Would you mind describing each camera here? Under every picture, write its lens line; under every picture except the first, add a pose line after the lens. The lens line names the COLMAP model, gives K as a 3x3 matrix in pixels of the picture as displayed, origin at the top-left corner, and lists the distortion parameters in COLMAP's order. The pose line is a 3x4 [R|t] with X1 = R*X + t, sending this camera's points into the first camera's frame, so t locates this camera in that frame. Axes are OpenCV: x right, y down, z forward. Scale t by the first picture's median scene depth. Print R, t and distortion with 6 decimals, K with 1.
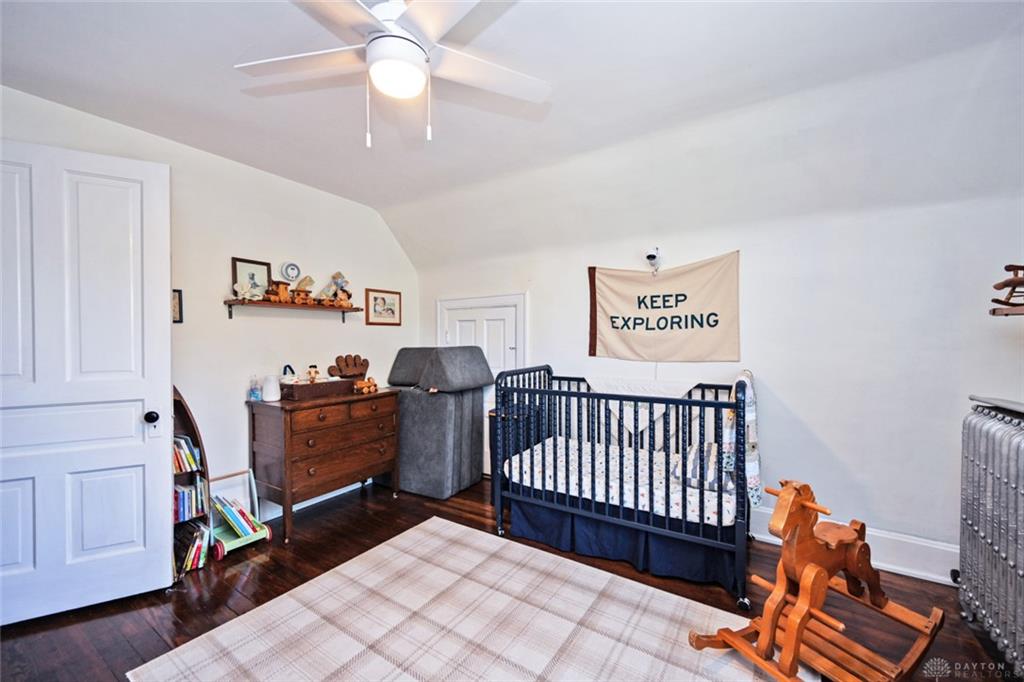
lens RADIAL K [[403.1, 0, 513.2], [0, 403.1, 343.0], [0, 0, 1]] dist [-0.002278, 0.000831]
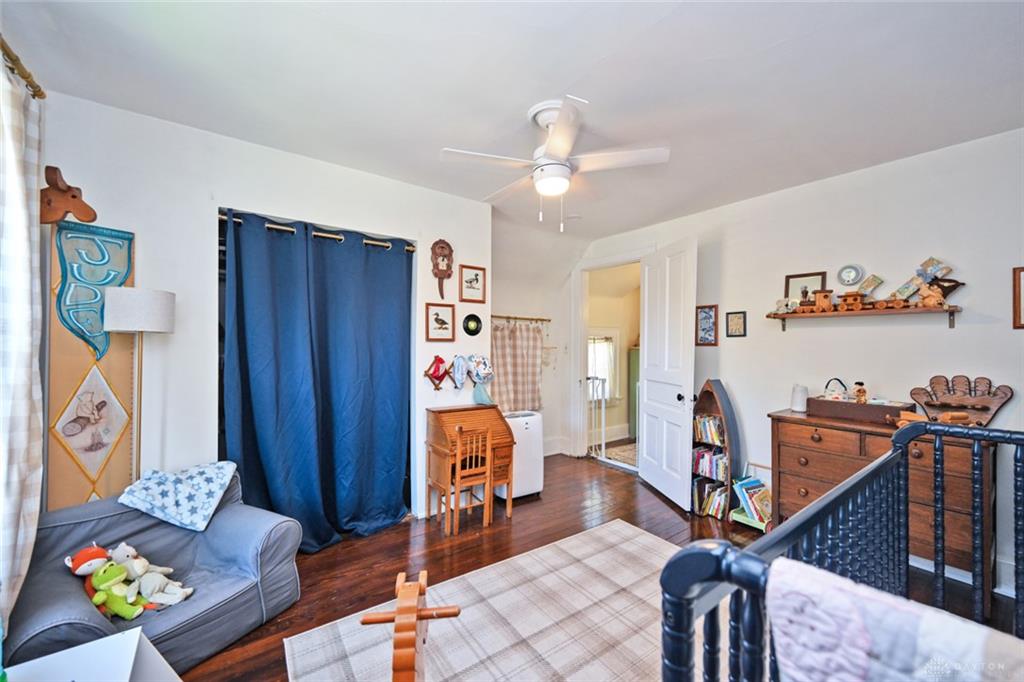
lens RADIAL K [[403.1, 0, 512.9], [0, 403.1, 340.5], [0, 0, 1]] dist [-0.002278, 0.000831]
pose [[-0.340669, -0.007131, -0.940156, 0.564433], [-0.017733, 0.999842, -0.001159, -0.018190], [0.940016, 0.016277, -0.340742, 0.629262]]
